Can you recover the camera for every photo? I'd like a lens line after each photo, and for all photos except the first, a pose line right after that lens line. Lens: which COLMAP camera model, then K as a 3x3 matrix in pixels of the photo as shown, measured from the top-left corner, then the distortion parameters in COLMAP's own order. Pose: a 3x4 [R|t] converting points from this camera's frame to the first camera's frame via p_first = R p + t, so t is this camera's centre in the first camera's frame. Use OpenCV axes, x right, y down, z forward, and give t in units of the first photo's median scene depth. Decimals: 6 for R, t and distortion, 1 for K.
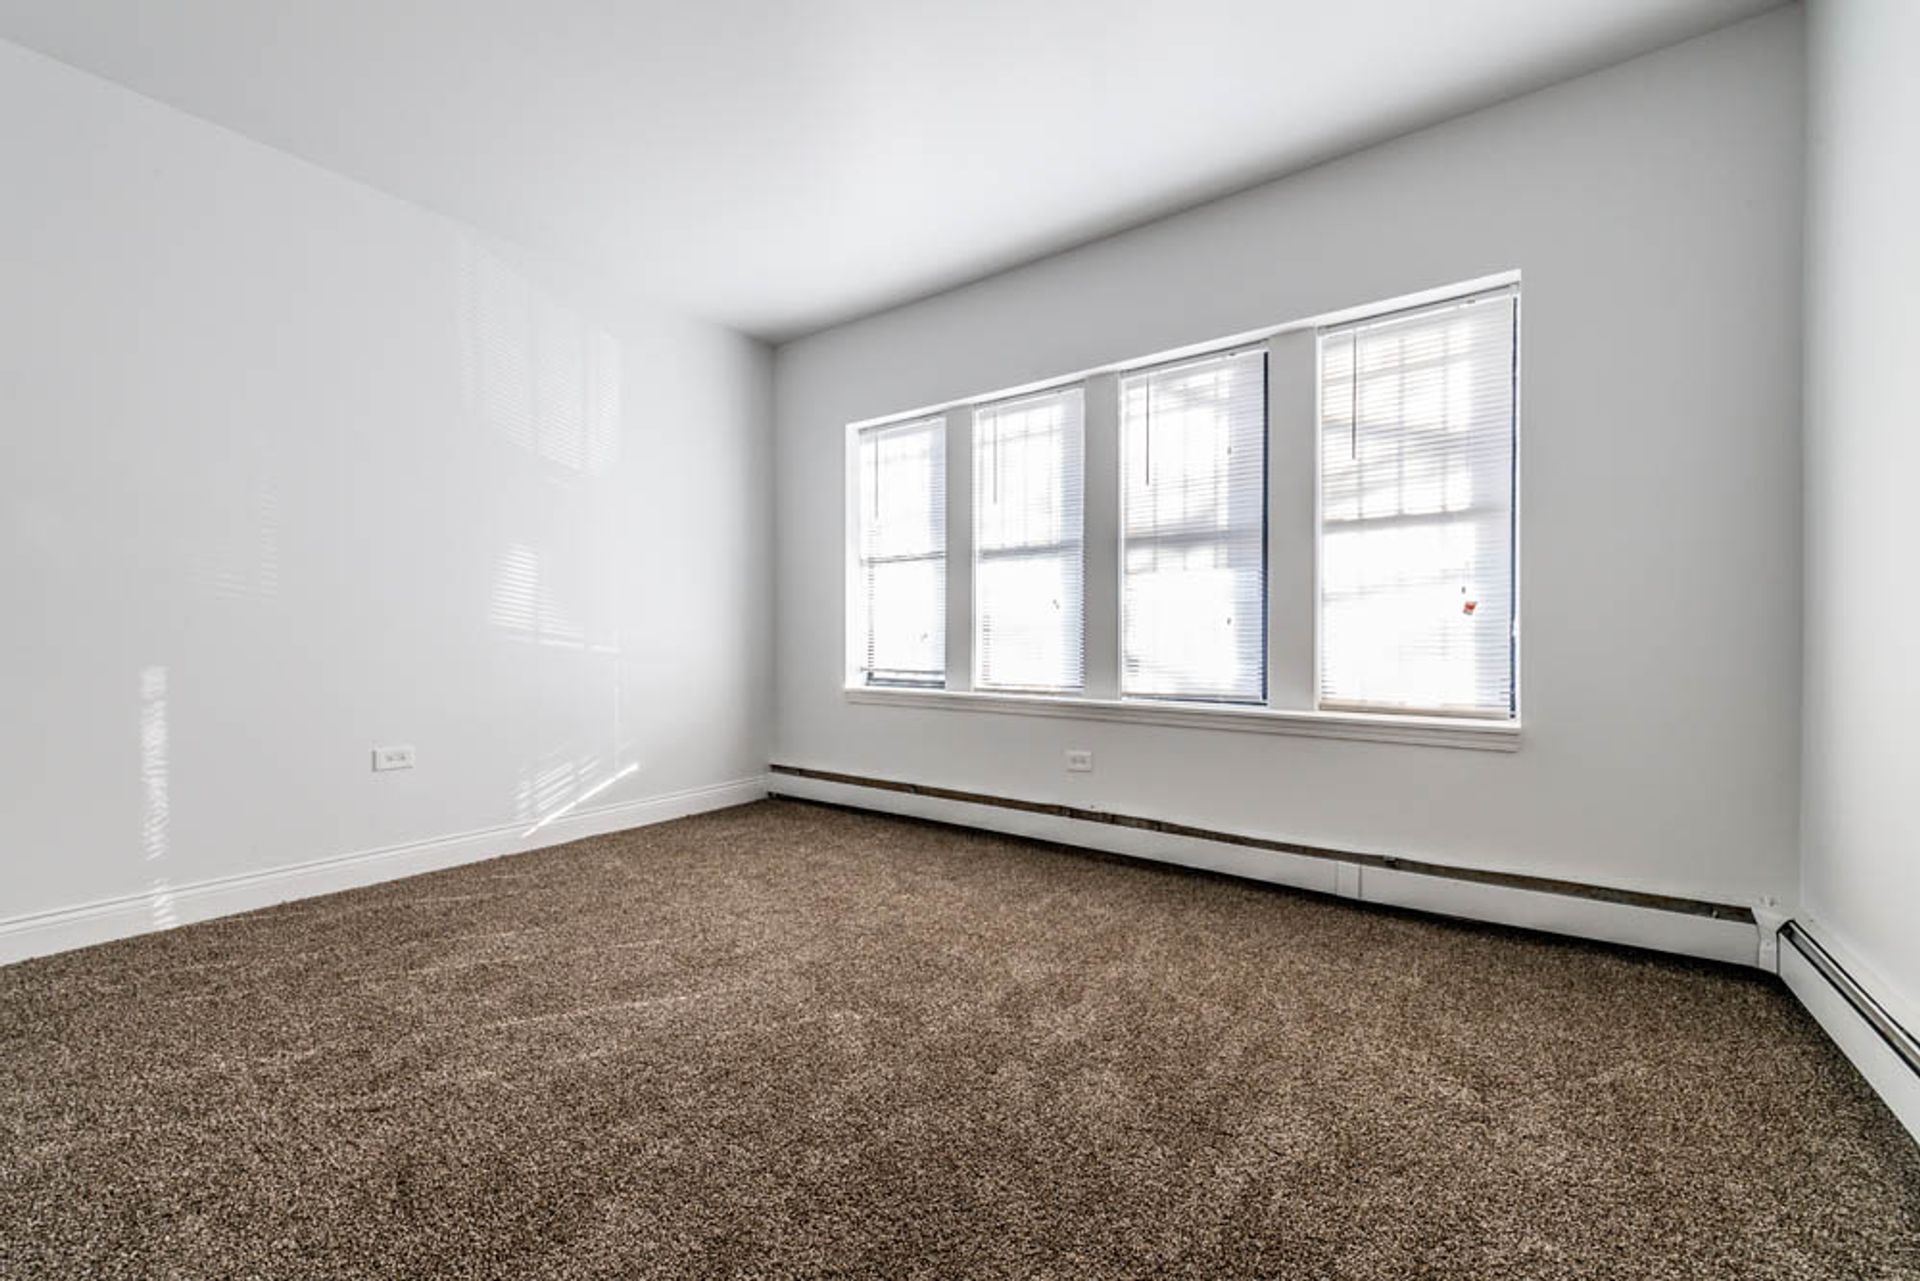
lens RADIAL K [[761.7, 0, 963.4], [0, 761.7, 649.7], [0, 0, 1]] dist [0.015333, -0.005008]
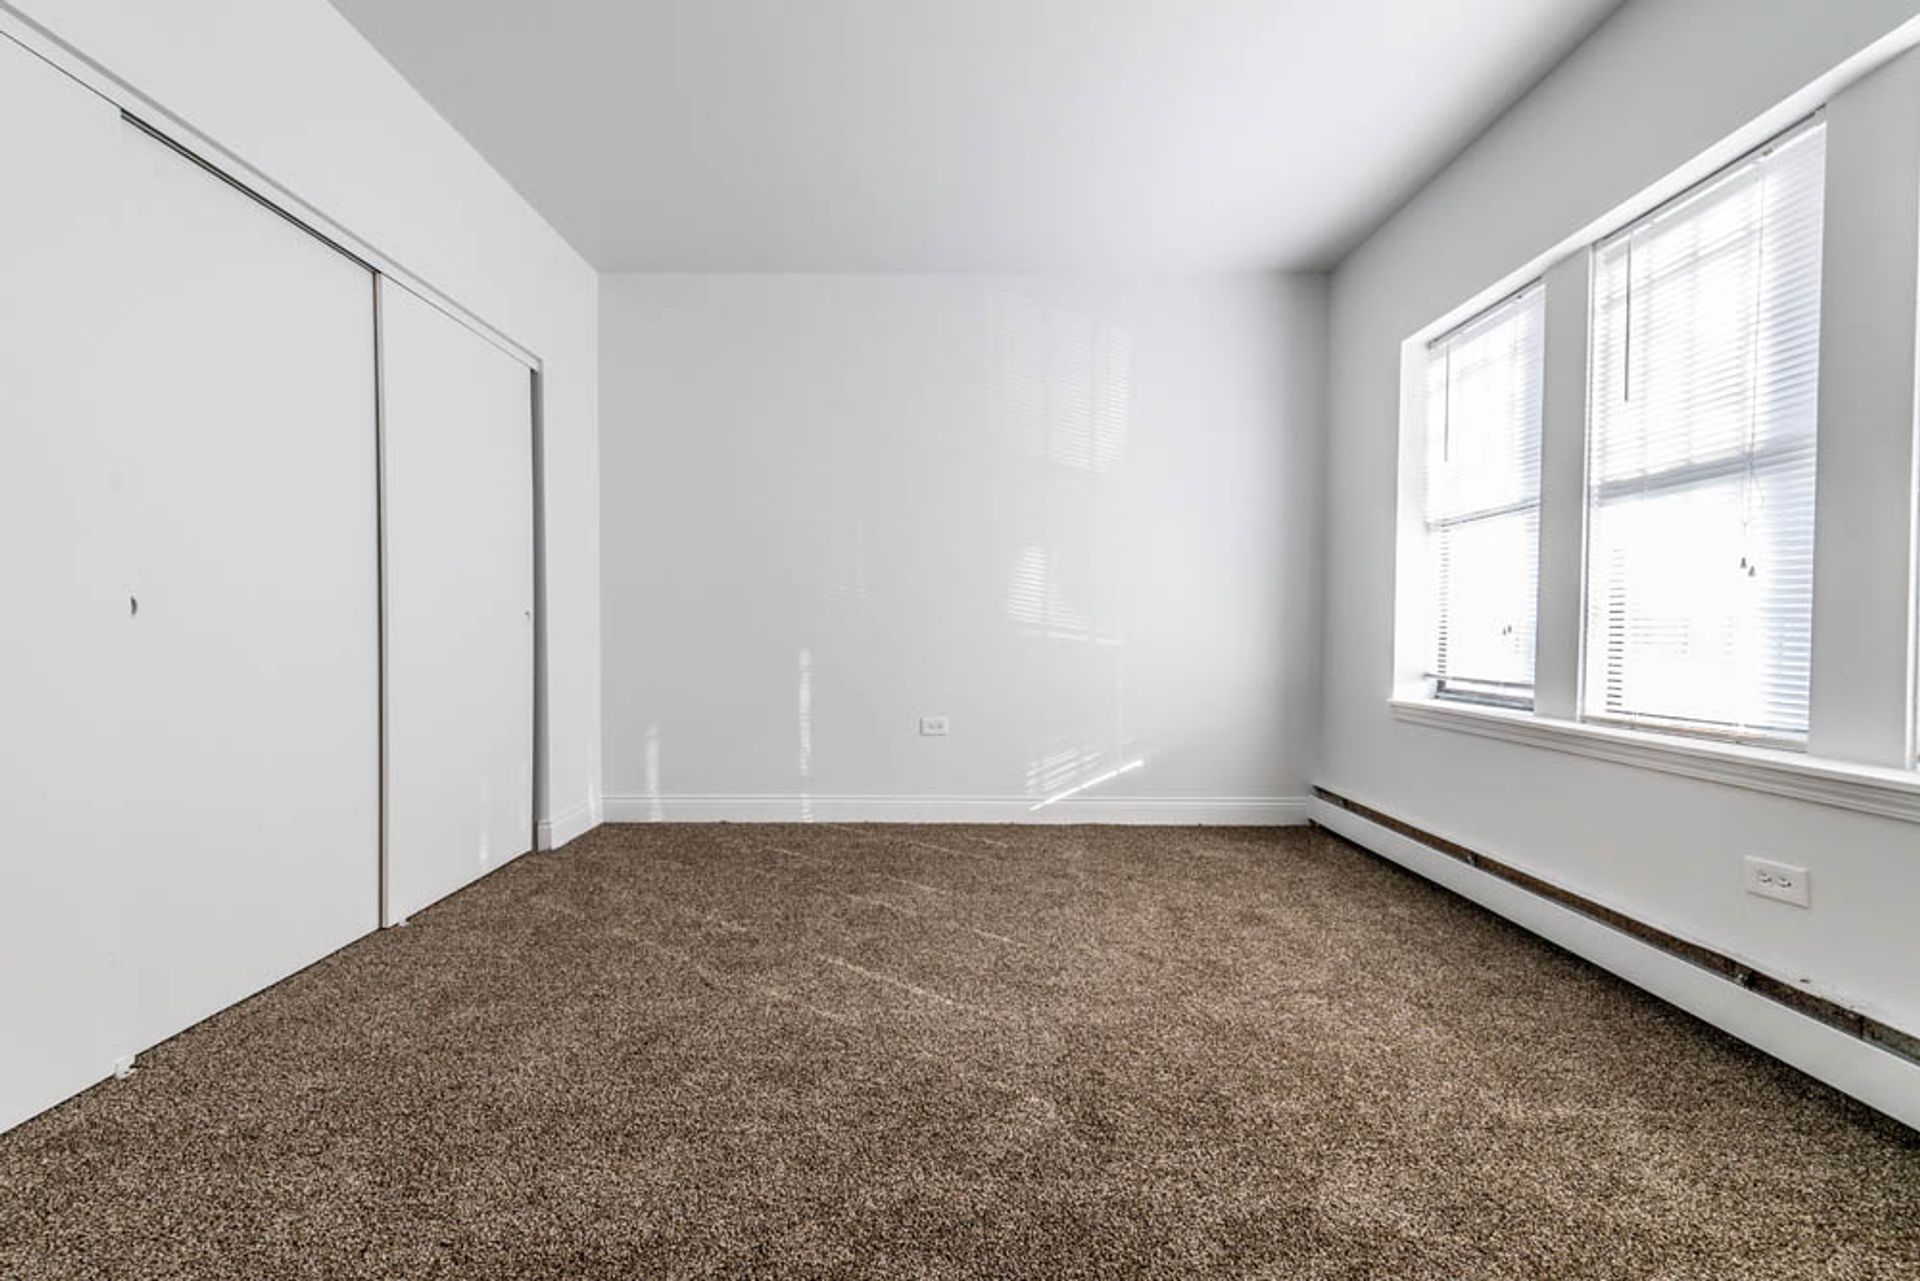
lens RADIAL K [[761.7, 0, 959.7], [0, 761.7, 647.8], [0, 0, 1]] dist [0.015333, -0.005008]
pose [[0.575717, 0.021282, -0.817372, 0.254987], [-0.016601, 0.999759, 0.014337, -0.004593], [0.817480, 0.005315, 0.575932, 0.273000]]
